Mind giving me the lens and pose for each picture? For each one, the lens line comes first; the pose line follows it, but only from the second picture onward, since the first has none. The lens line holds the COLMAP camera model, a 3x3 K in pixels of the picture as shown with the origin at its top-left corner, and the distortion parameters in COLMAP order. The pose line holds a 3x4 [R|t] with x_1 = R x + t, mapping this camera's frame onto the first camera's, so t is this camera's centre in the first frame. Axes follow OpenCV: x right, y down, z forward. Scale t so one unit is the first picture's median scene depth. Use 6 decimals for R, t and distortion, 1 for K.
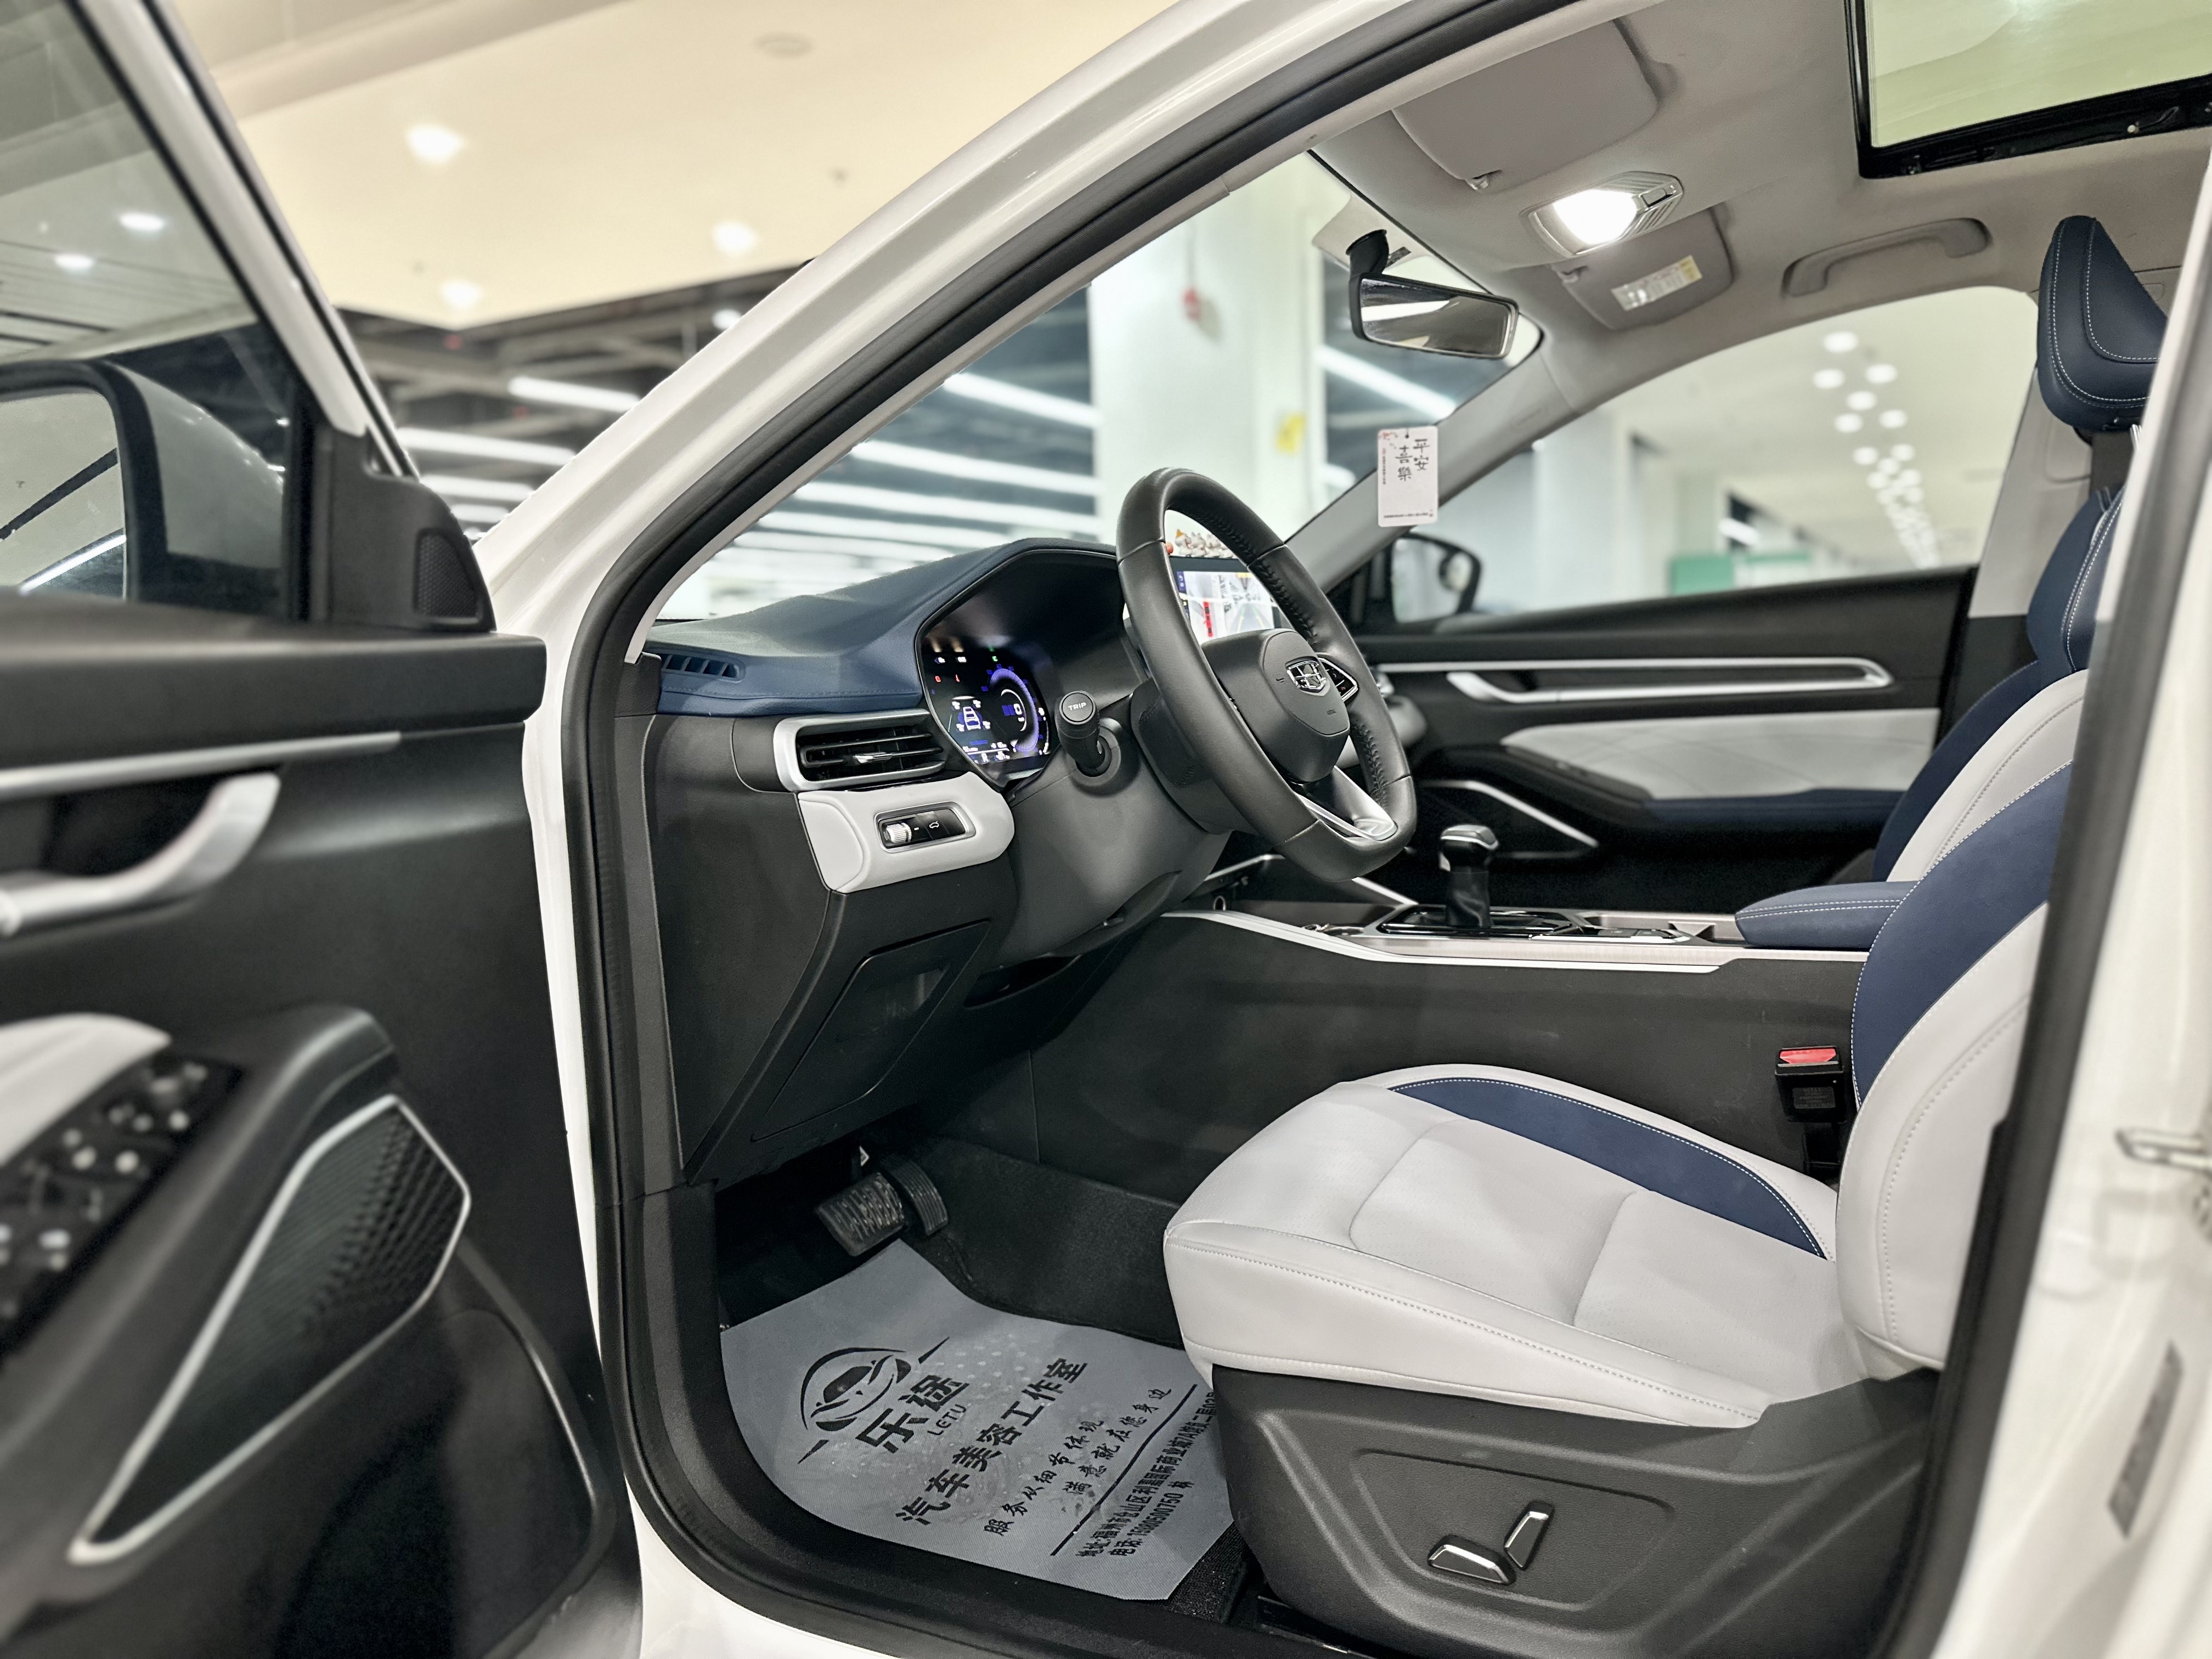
lens RADIAL K [[1550.9, 0, 1106.0], [0, 1550.9, 858.6], [0, 0, 1]] dist [0.083923, -0.141618]
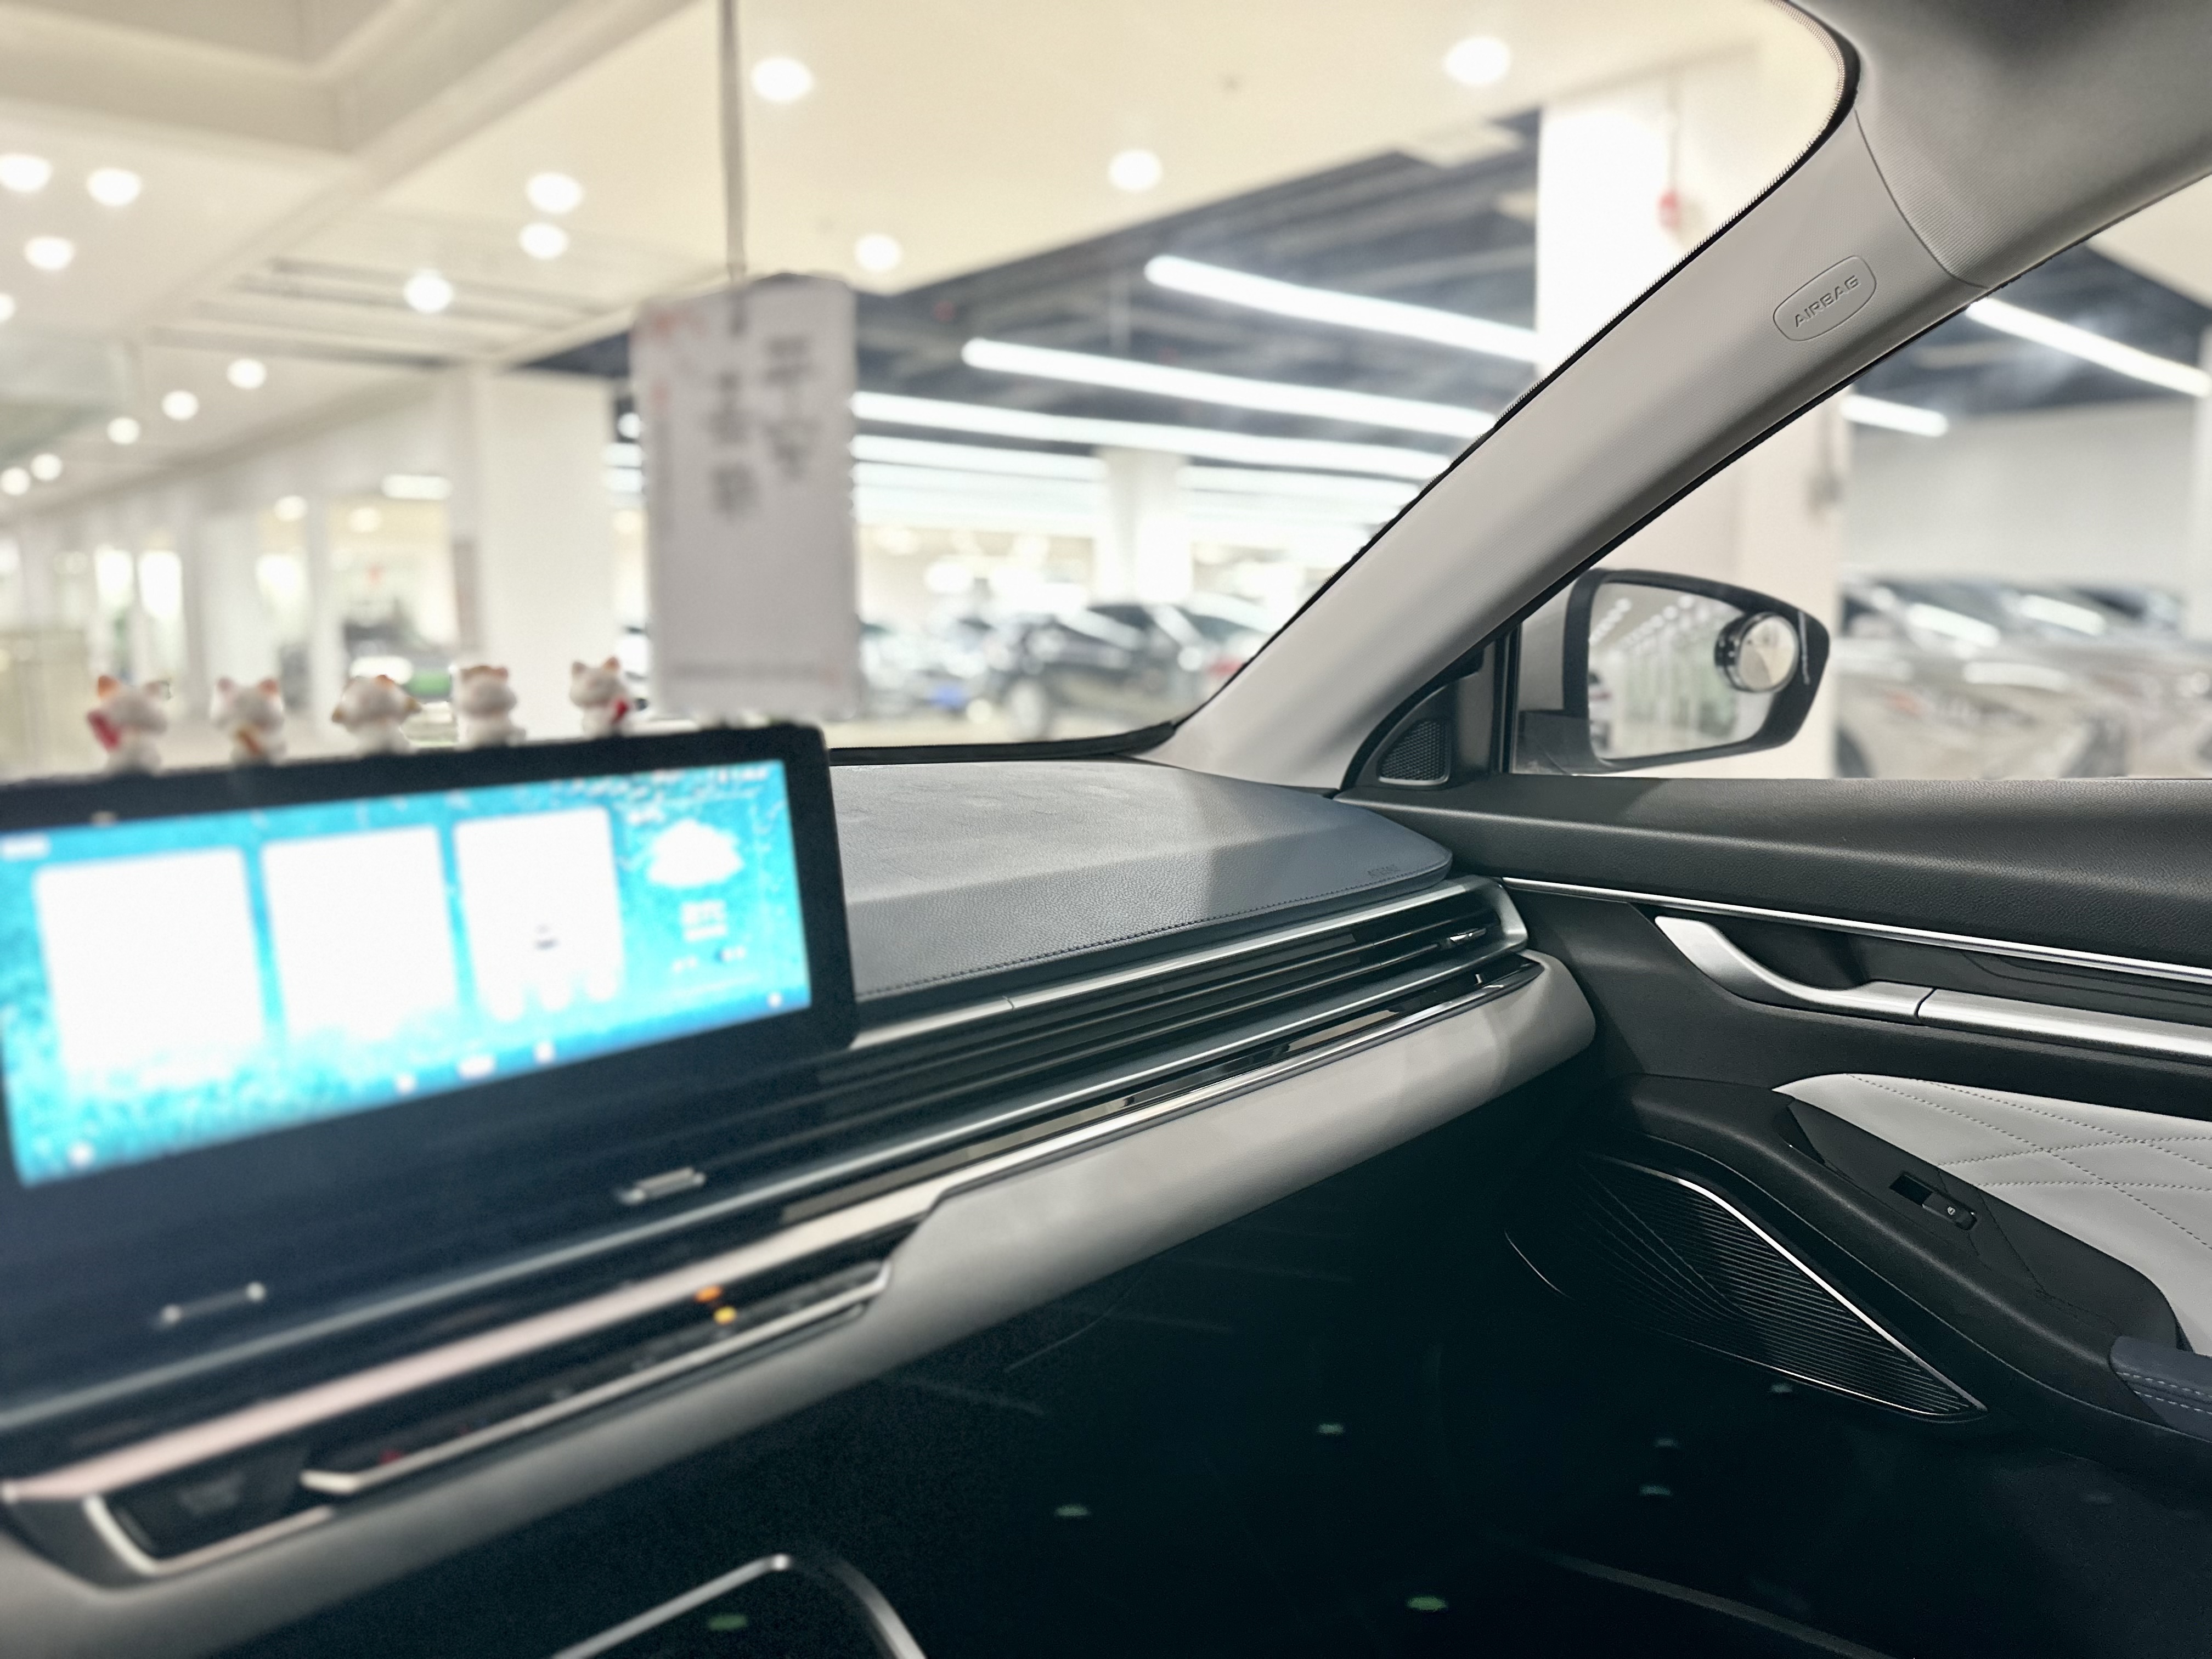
lens RADIAL K [[1550.9, 0, 1106.0], [0, 1550.9, 858.6], [0, 0, 1]] dist [0.083923, -0.141618]
pose [[0.941504, 0.076488, -0.328207, 0.214432], [-0.068764, 0.997015, 0.035096, -0.135412], [0.329912, -0.010475, 0.943954, 0.529497]]
